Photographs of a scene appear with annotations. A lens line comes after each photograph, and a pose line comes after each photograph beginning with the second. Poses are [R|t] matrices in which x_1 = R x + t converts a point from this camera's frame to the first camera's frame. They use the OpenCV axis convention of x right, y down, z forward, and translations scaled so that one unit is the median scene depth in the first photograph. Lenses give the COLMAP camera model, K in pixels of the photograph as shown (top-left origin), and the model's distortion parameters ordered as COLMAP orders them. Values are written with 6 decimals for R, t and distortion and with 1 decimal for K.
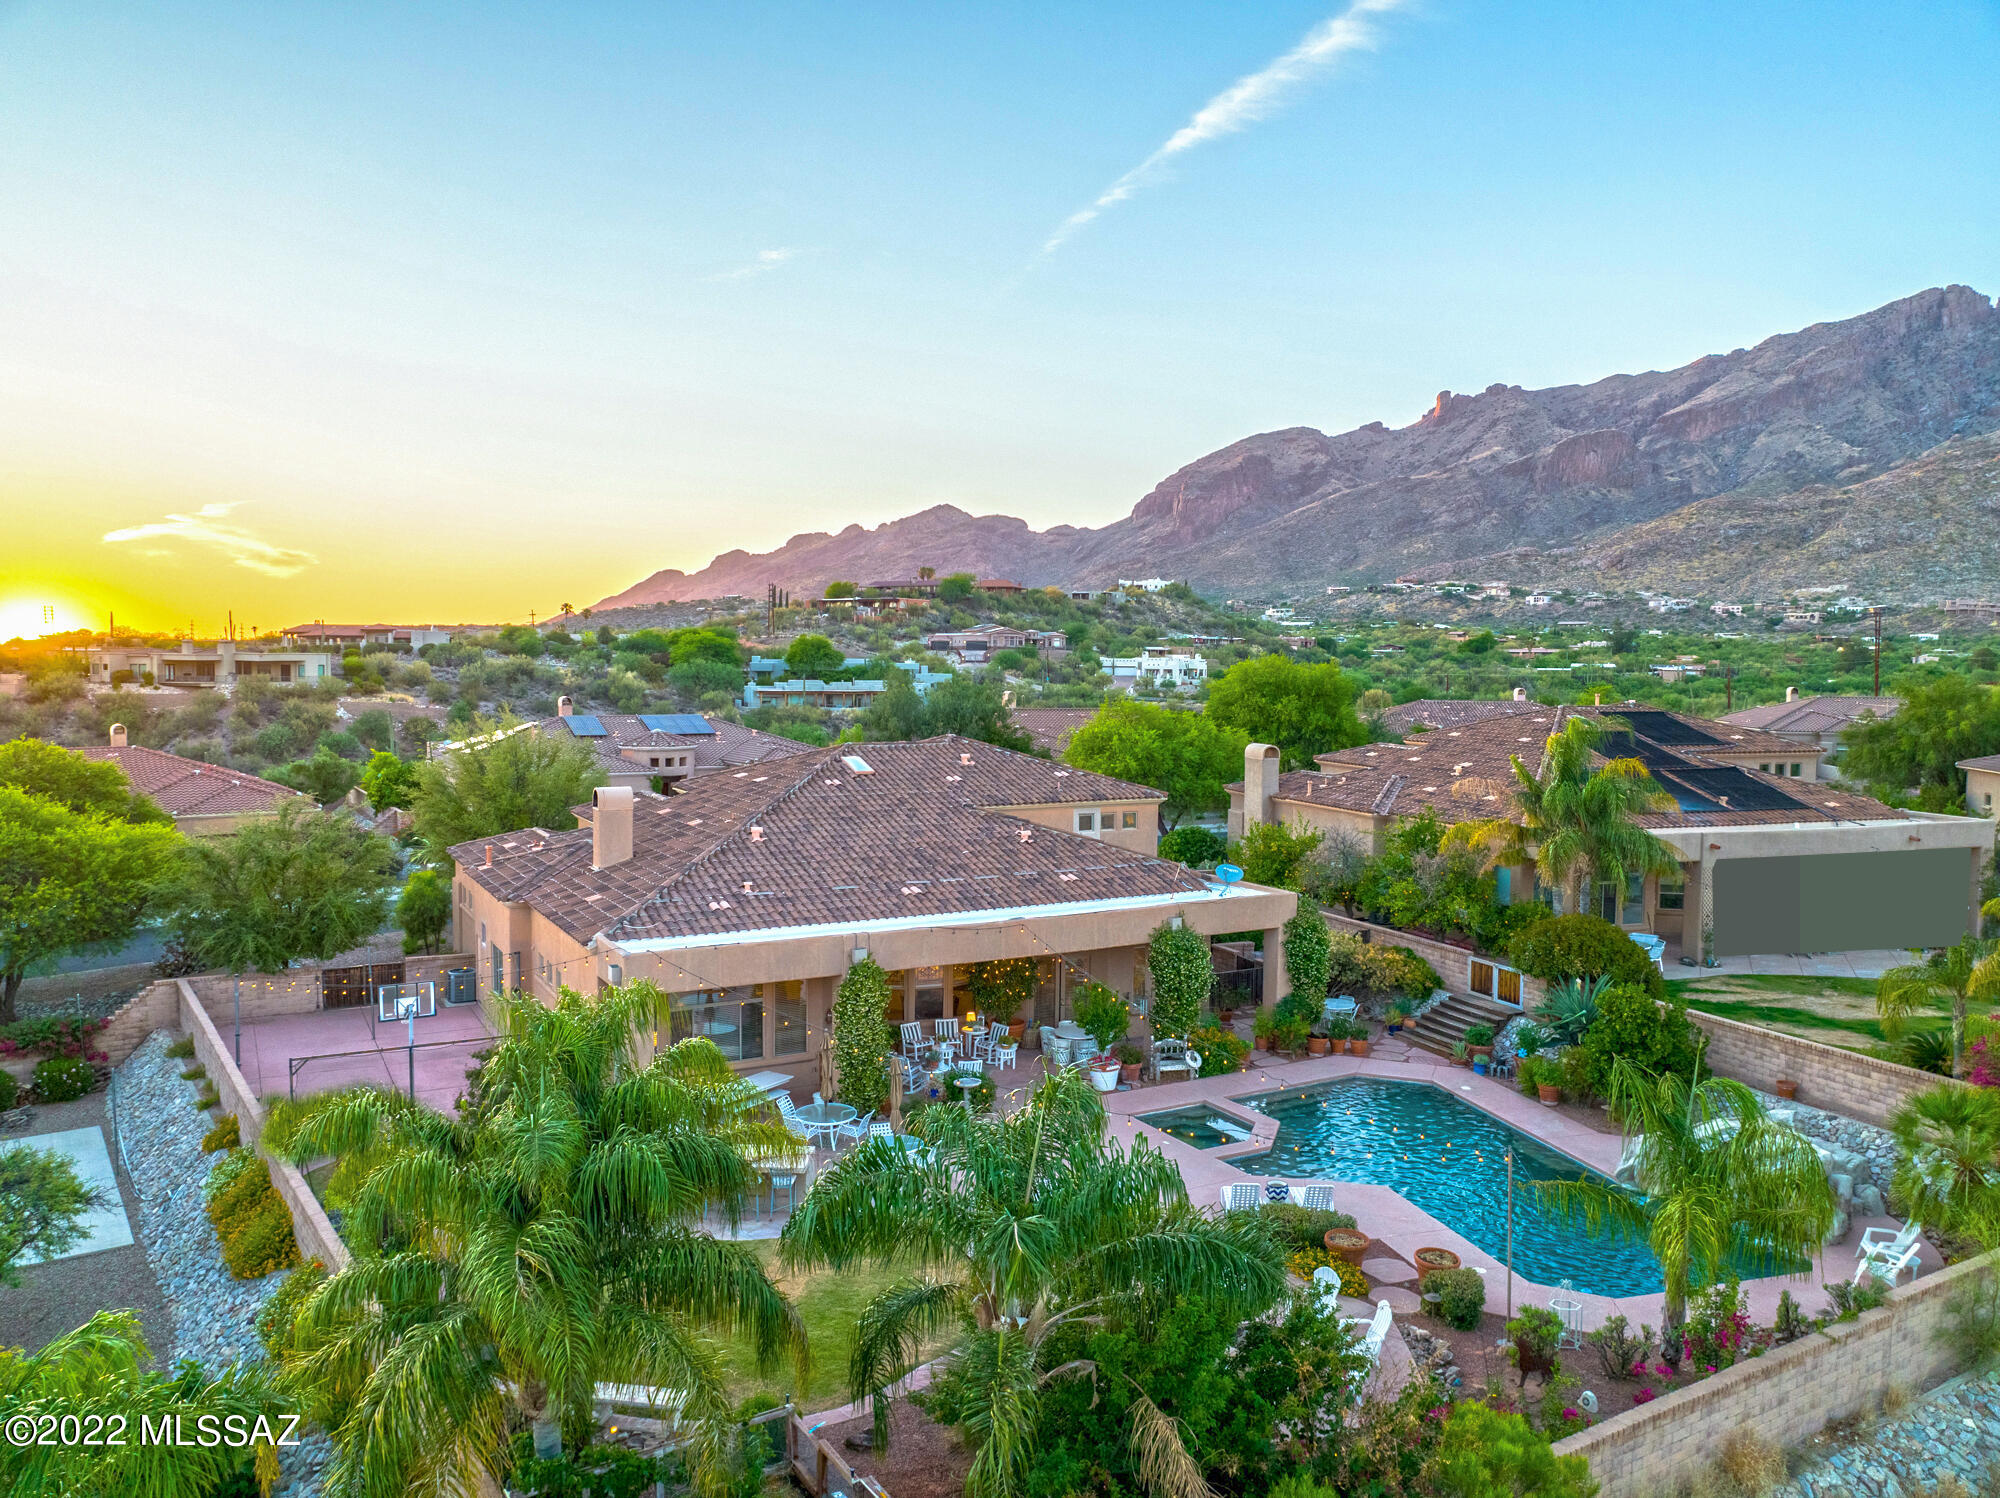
lens RADIAL K [[1412.3, 0, 1000.0], [0, 1412.3, 749.0], [0, 0, 1]] dist [-0.033871, -0.003202]
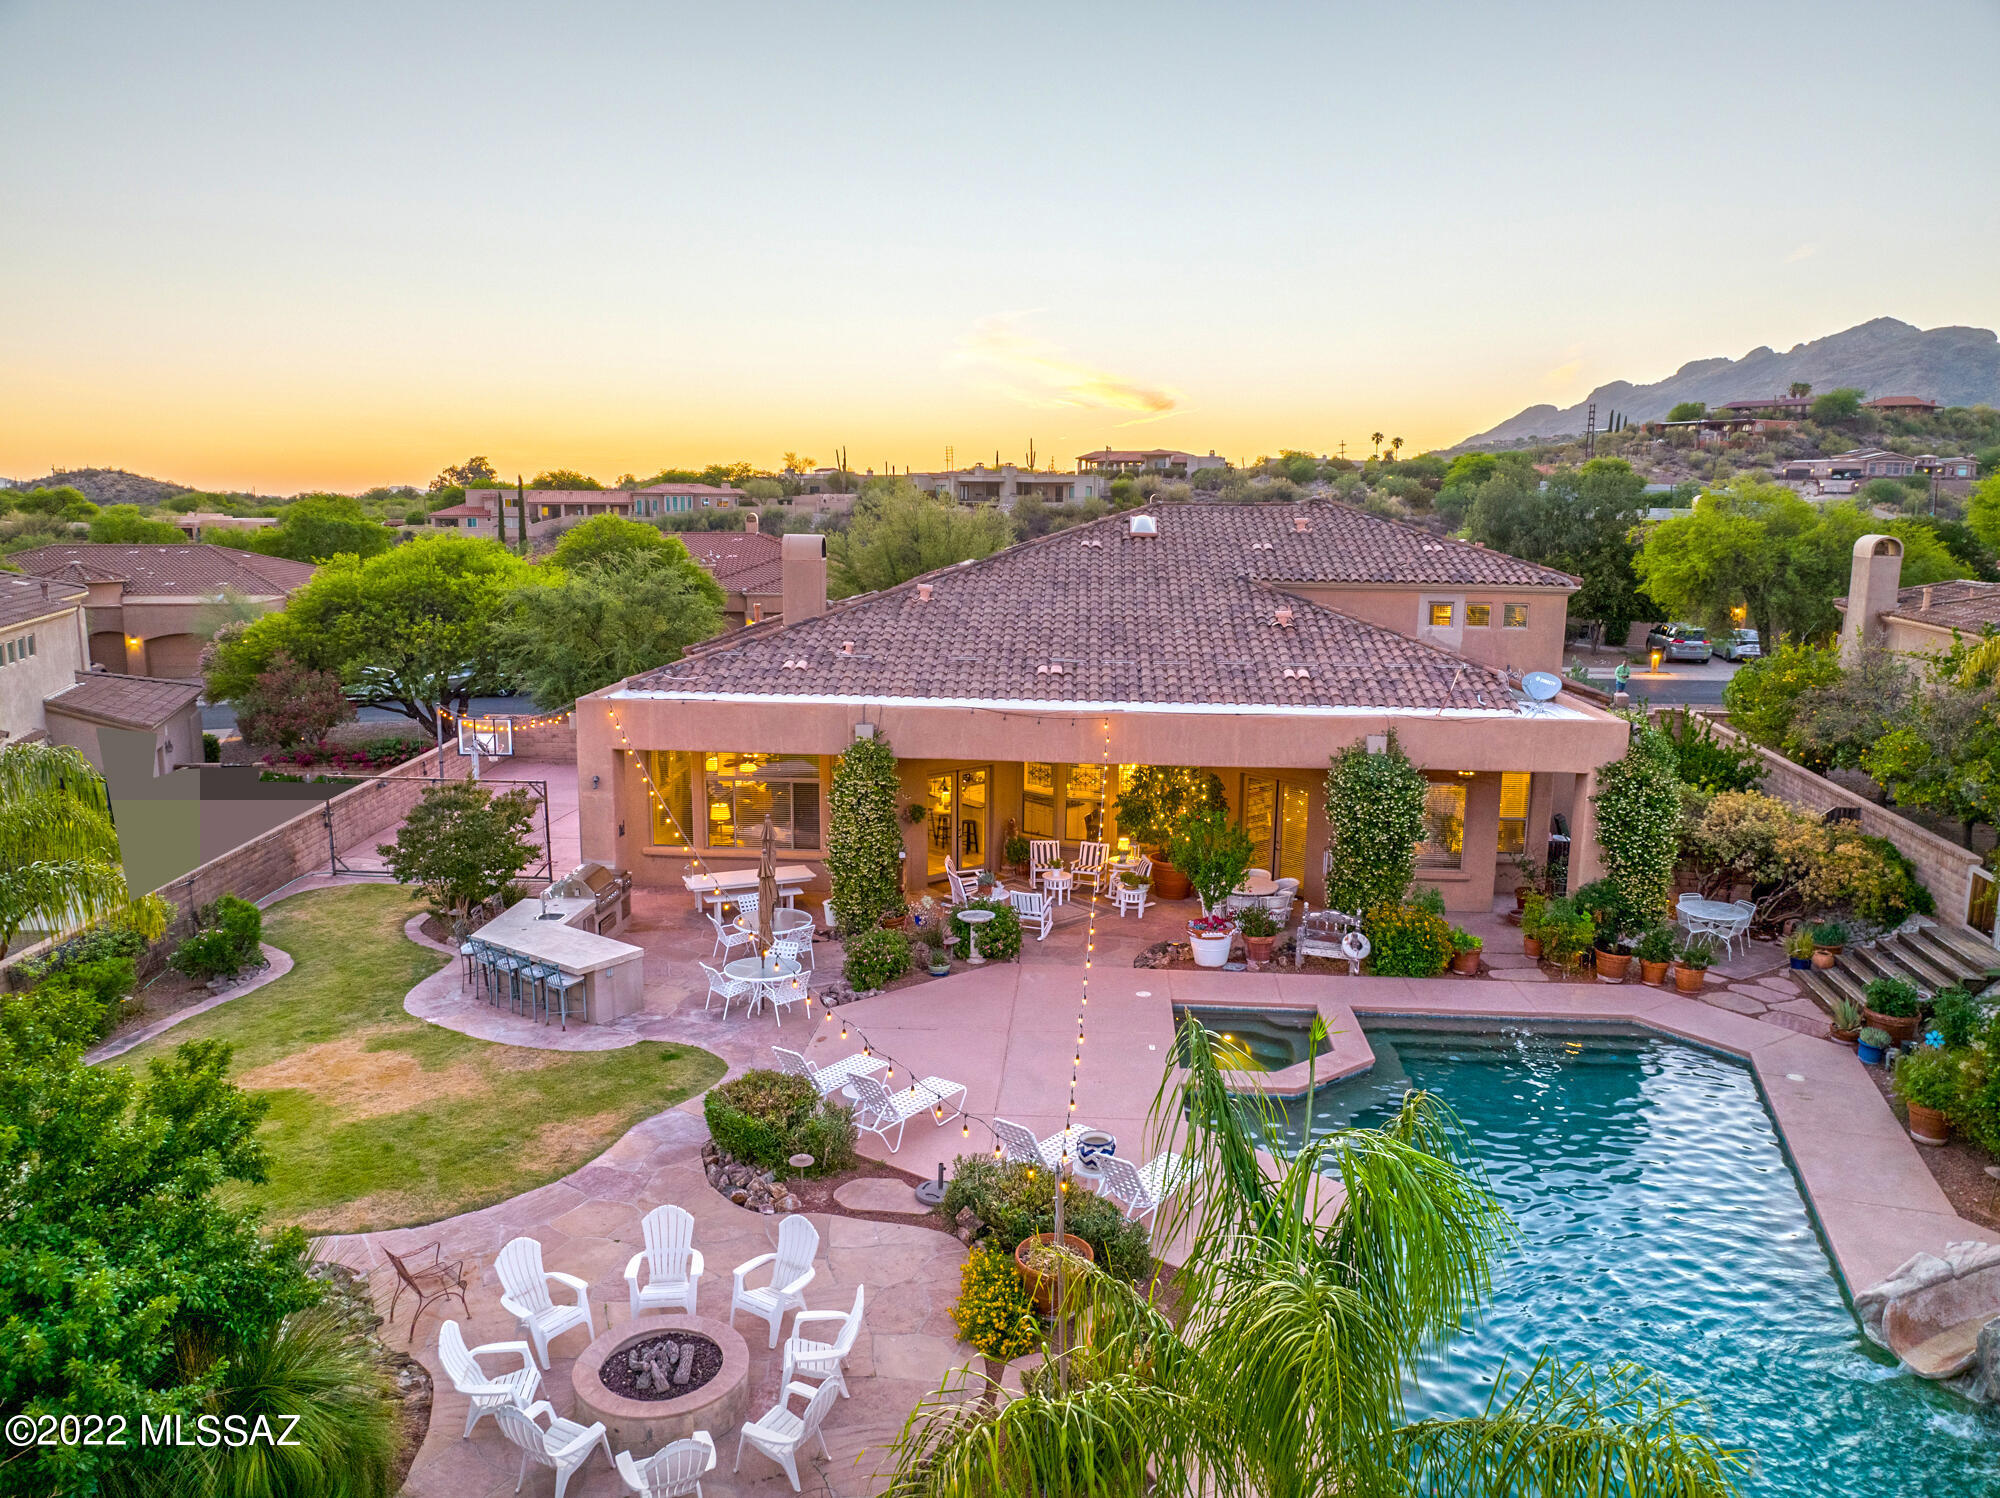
lens RADIAL K [[1412.3, 0, 1000.0], [0, 1412.3, 749.0], [0, 0, 1]] dist [-0.033871, -0.003202]
pose [[0.831369, 0.097951, -0.547021, 0.063002], [-0.036576, 0.991854, 0.122016, 0.009534], [0.554516, -0.081433, 0.828179, 0.065136]]
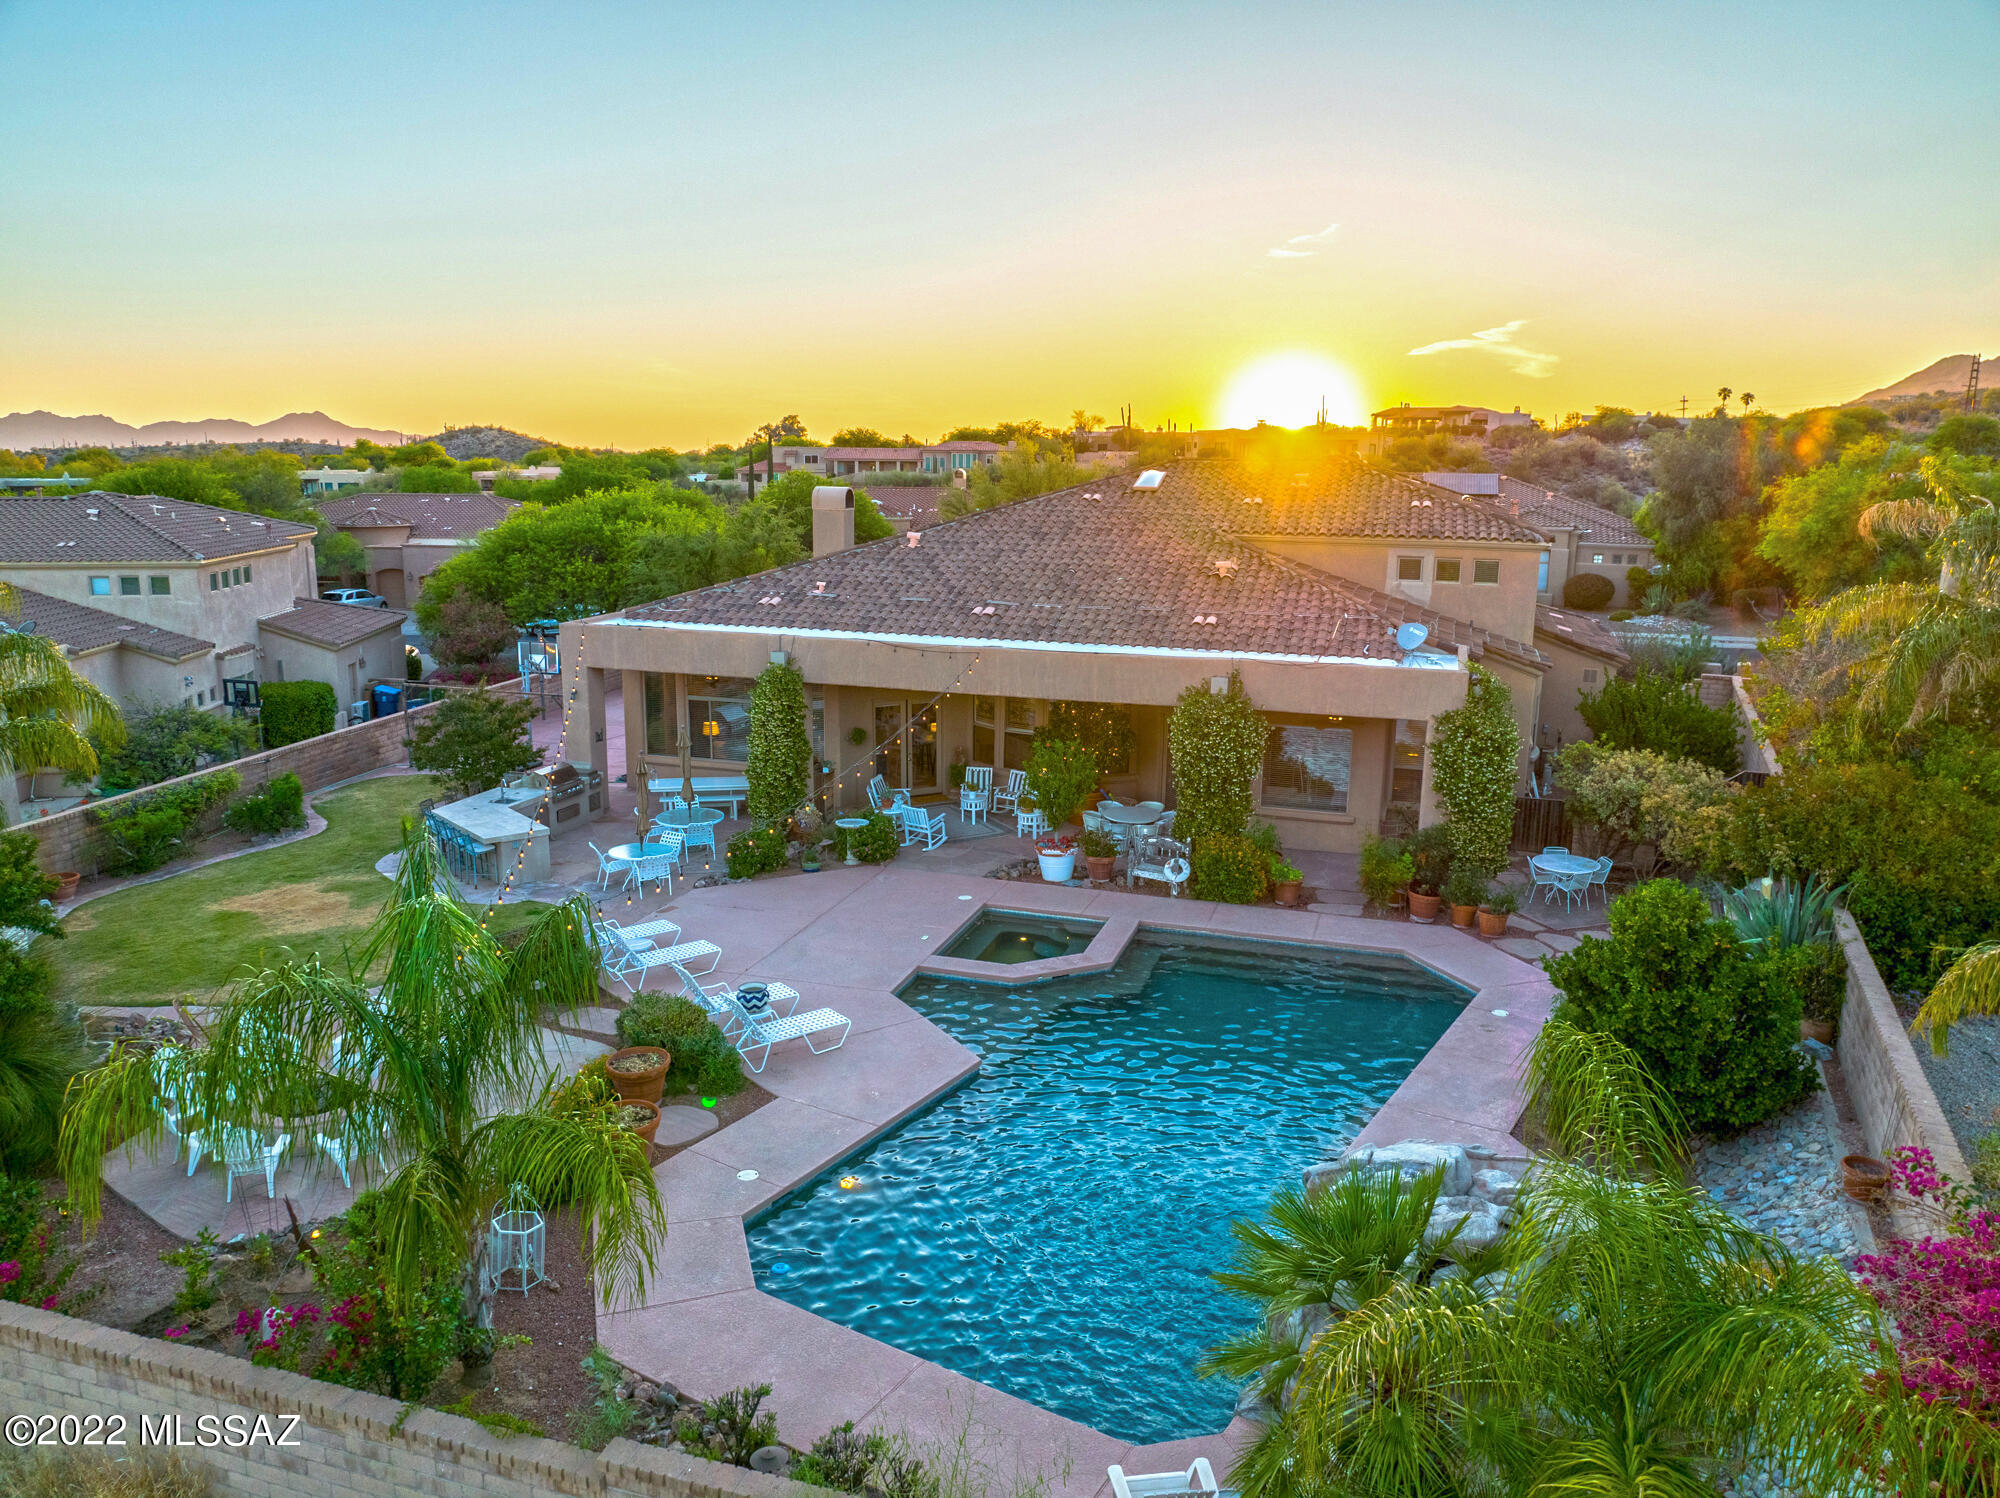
lens RADIAL K [[1412.3, 0, 1000.0], [0, 1412.3, 749.0], [0, 0, 1]] dist [-0.033871, -0.003202]
pose [[0.682840, 0.149996, -0.715004, 0.103675], [-0.048775, 0.985872, 0.160239, 0.008775], [0.728938, -0.074543, 0.680509, 0.080690]]
